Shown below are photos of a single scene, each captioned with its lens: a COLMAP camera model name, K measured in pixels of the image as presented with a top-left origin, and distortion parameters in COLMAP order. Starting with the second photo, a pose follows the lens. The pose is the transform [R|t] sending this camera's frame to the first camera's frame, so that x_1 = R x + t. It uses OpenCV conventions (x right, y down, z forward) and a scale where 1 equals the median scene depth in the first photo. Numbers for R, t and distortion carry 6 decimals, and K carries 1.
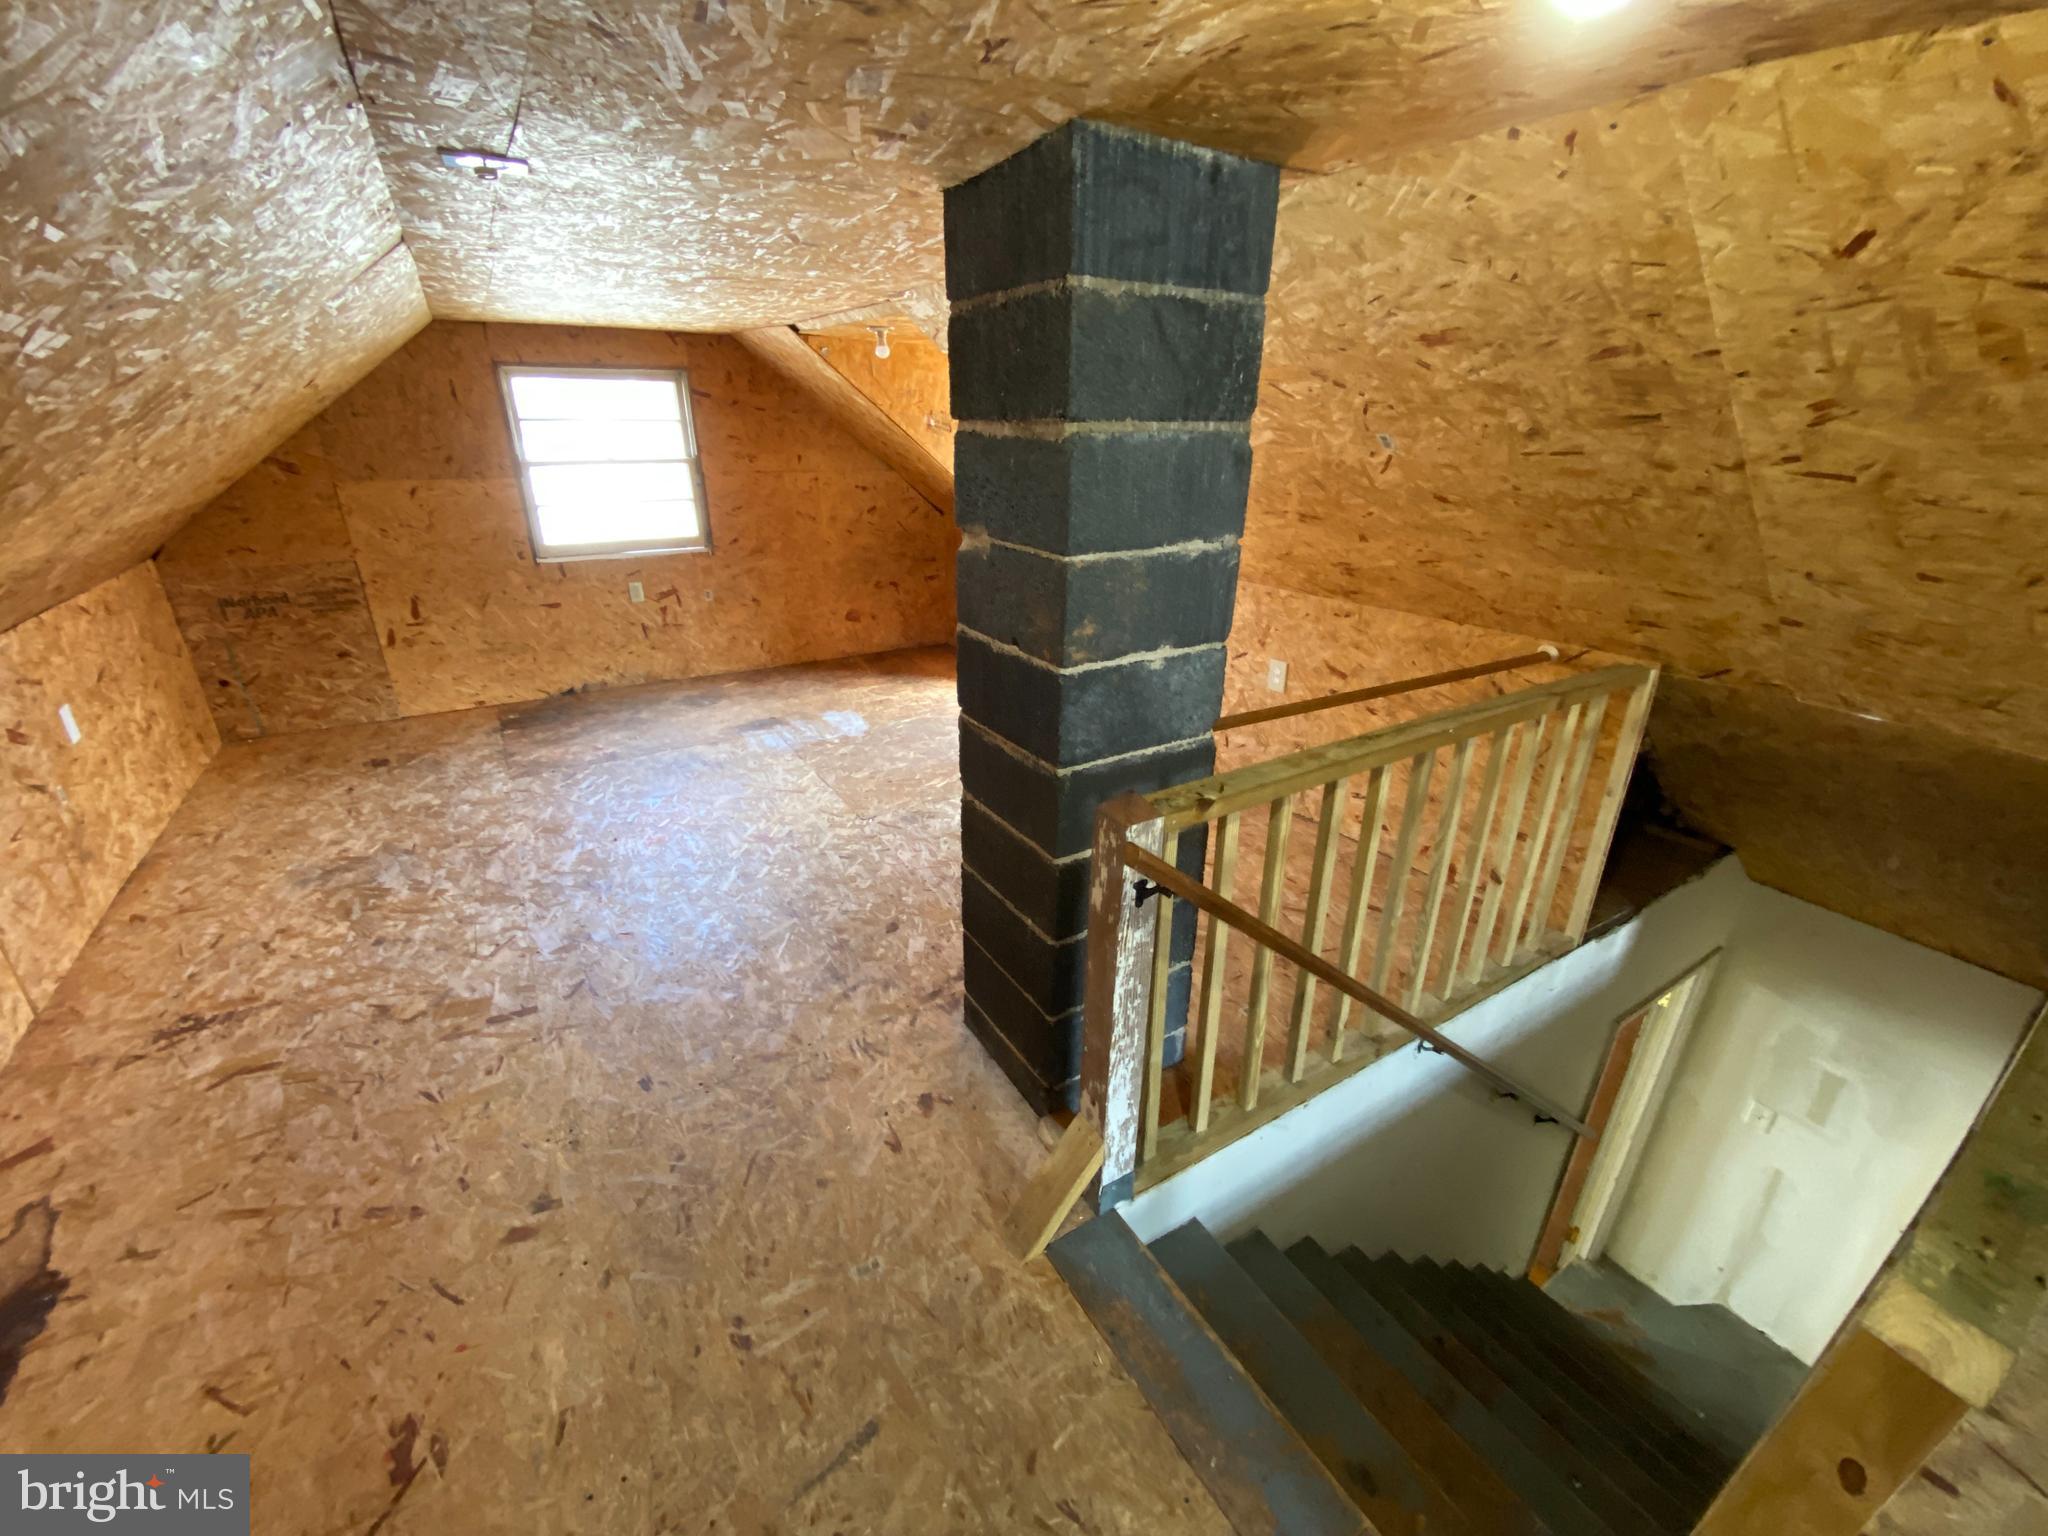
lens RADIAL K [[846.0, 0, 1024.0], [0, 846.0, 768.0], [0, 0, 1]] dist [0.019156, -0.017790]
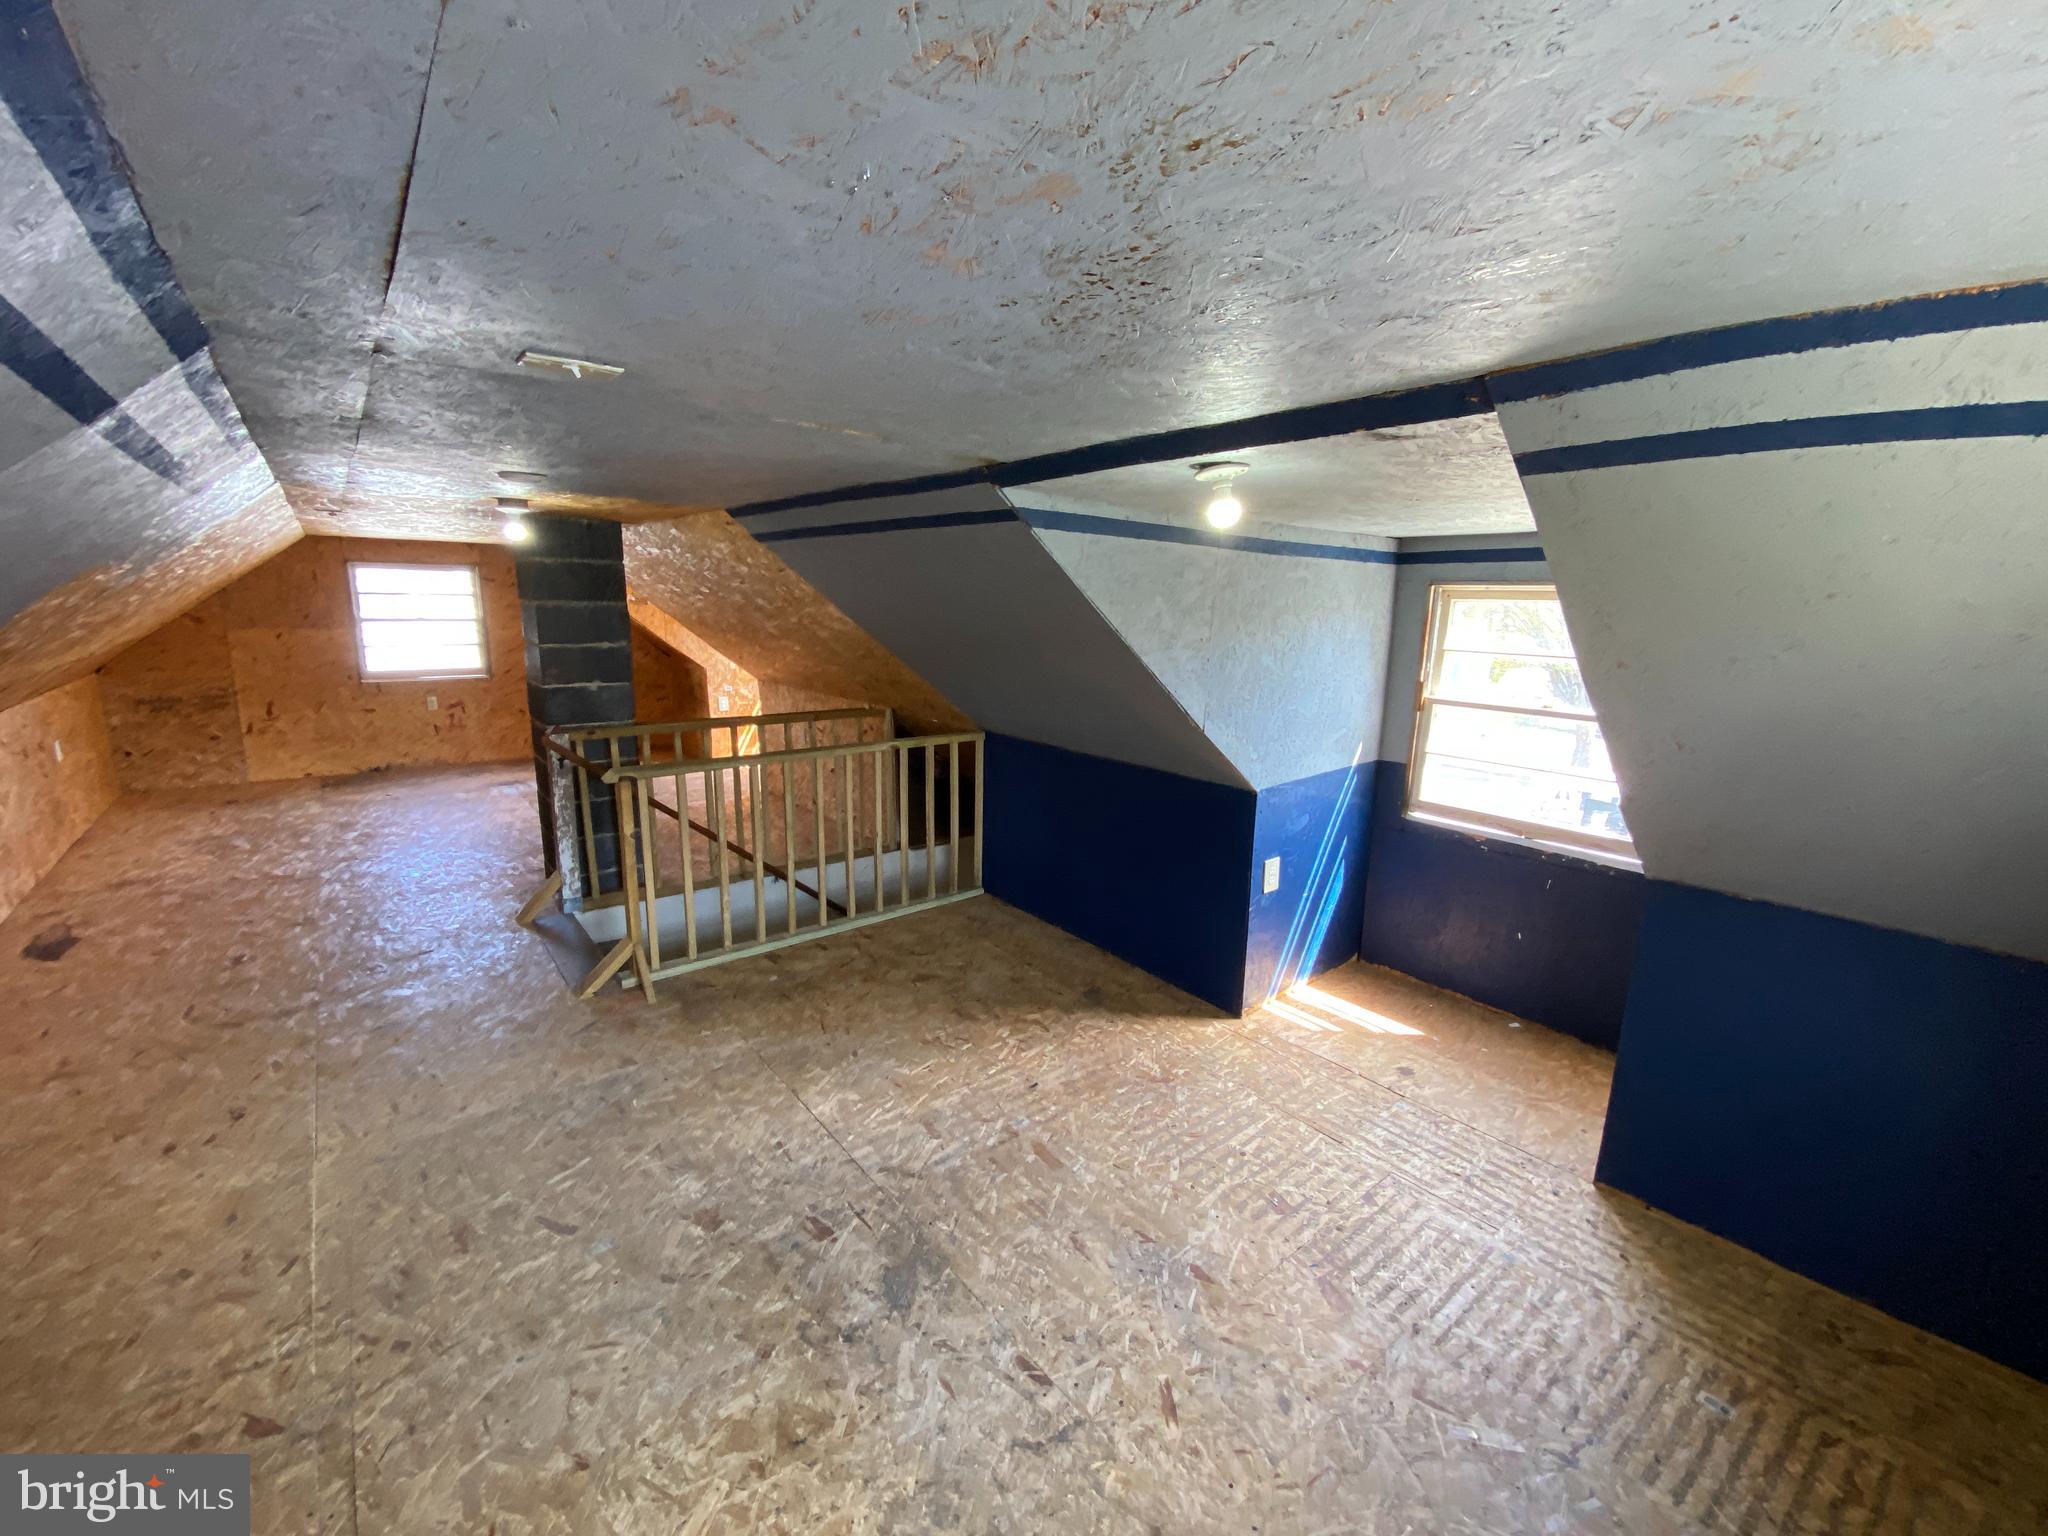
lens RADIAL K [[846.0, 0, 1024.0], [0, 846.0, 768.0], [0, 0, 1]] dist [0.019156, -0.017790]
pose [[0.991837, -0.008151, 0.127254, 0.581829], [0.032379, 0.981344, -0.189515, 0.335225], [-0.123335, 0.192088, 0.973597, -0.850054]]
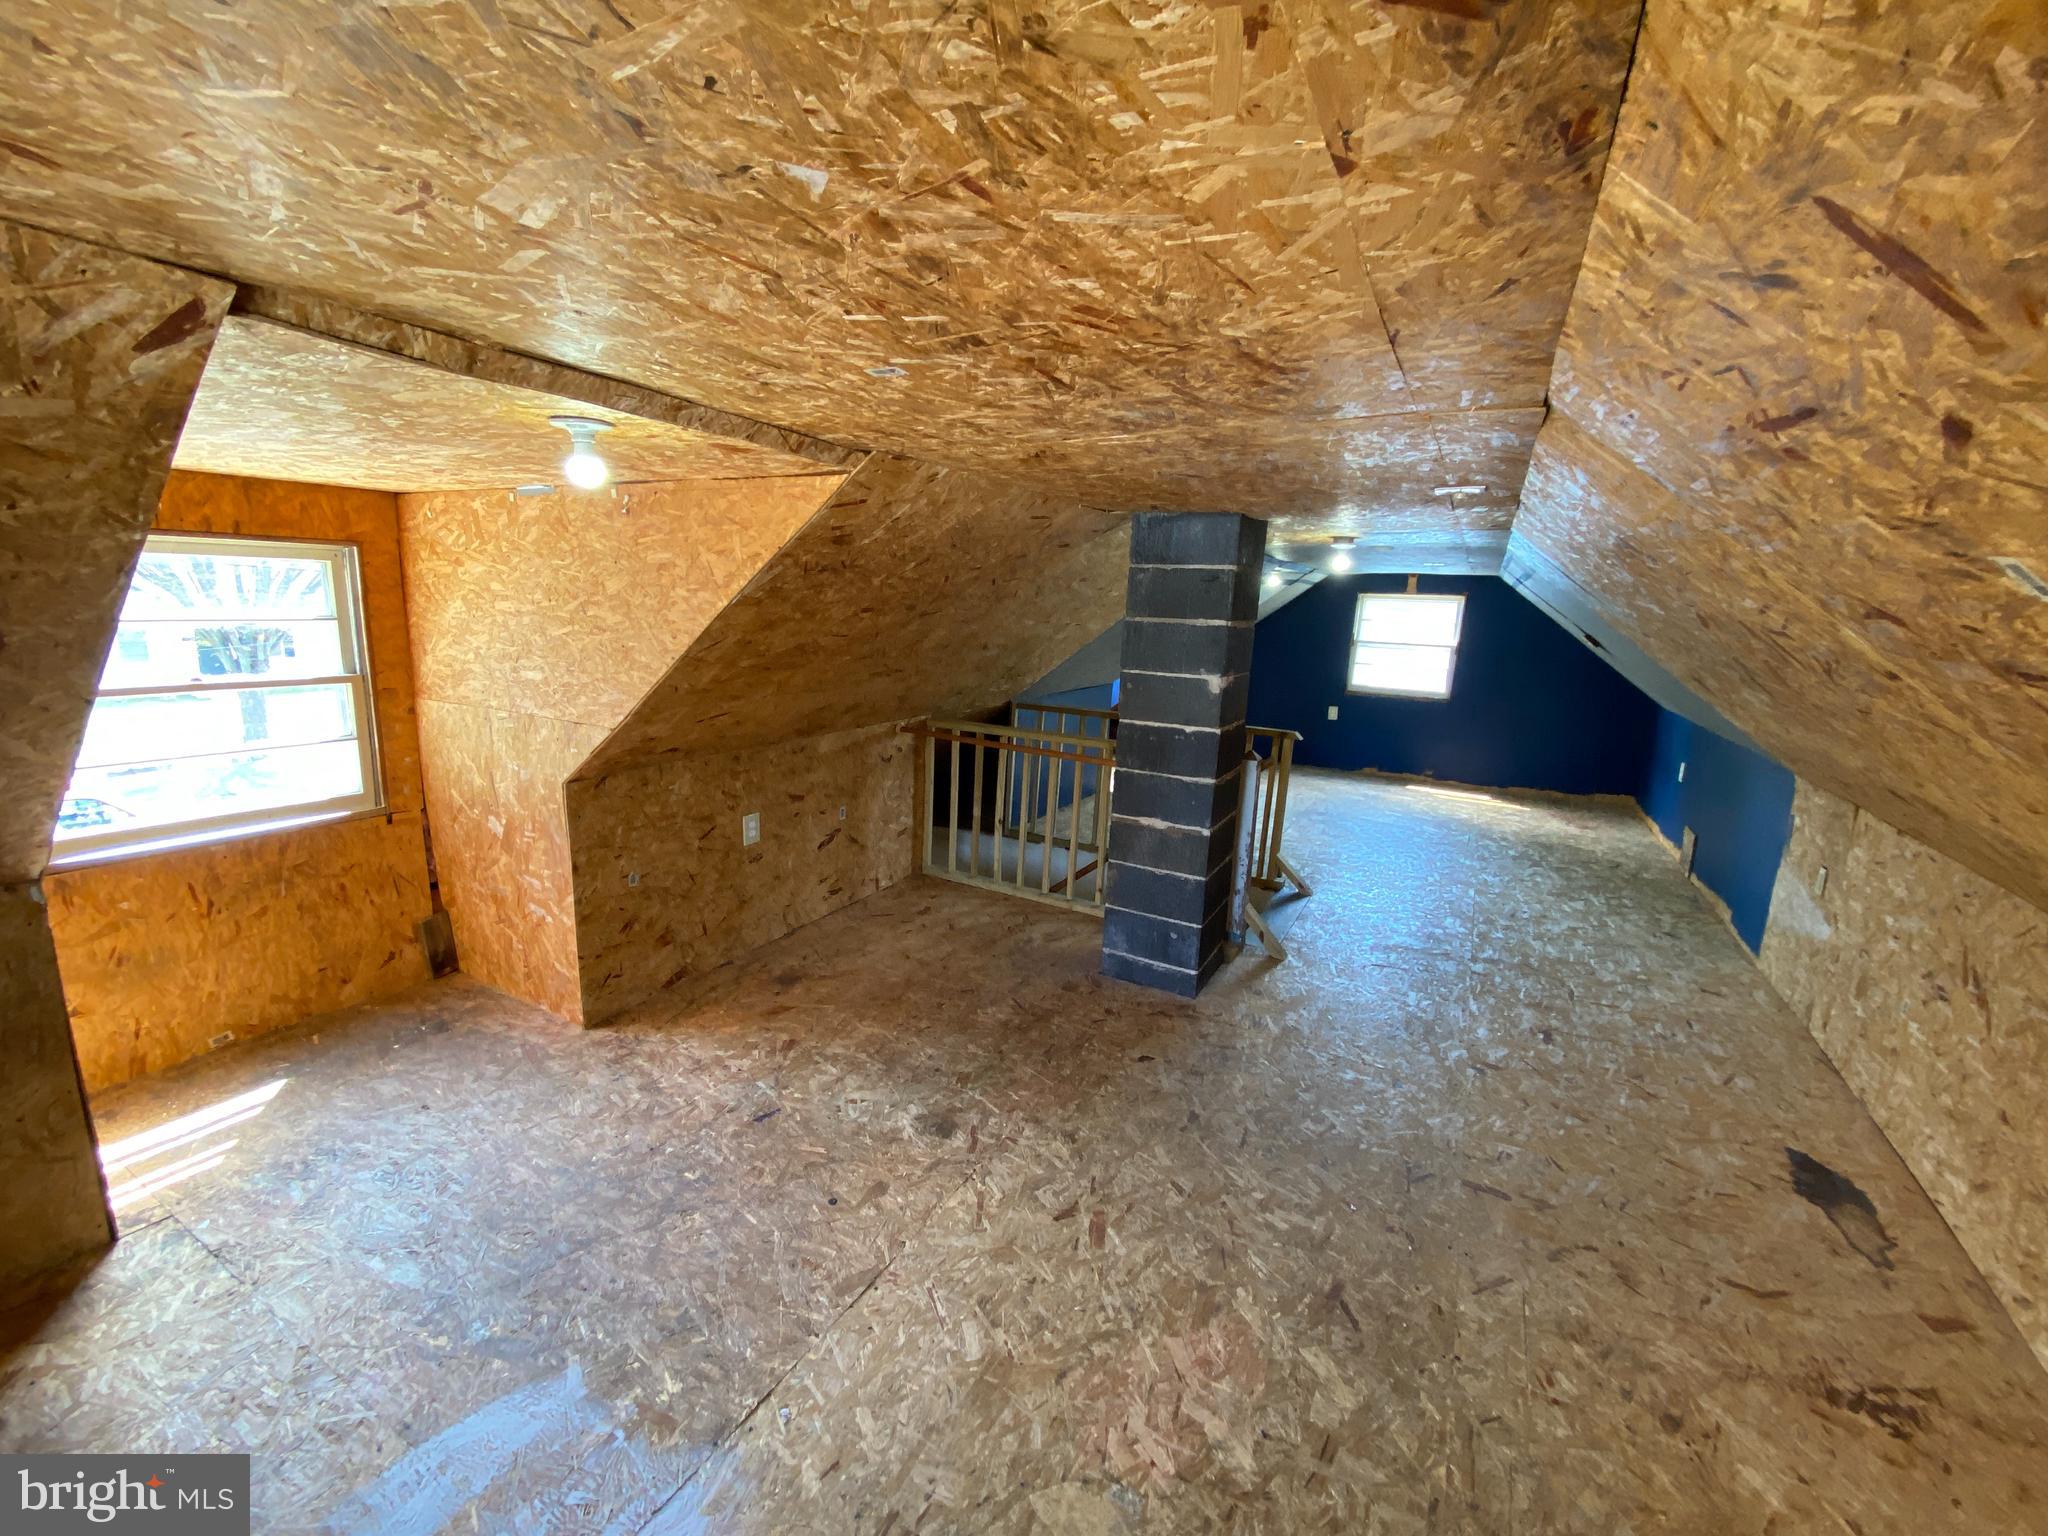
lens RADIAL K [[846.0, 0, 1024.0], [0, 846.0, 768.0], [0, 0, 1]] dist [0.019156, -0.017790]
pose [[-0.504971, -0.206543, 0.838060, -0.770486], [0.291738, 0.872962, 0.390930, -0.512992], [-0.812338, 0.441903, -0.380564, 1.161353]]
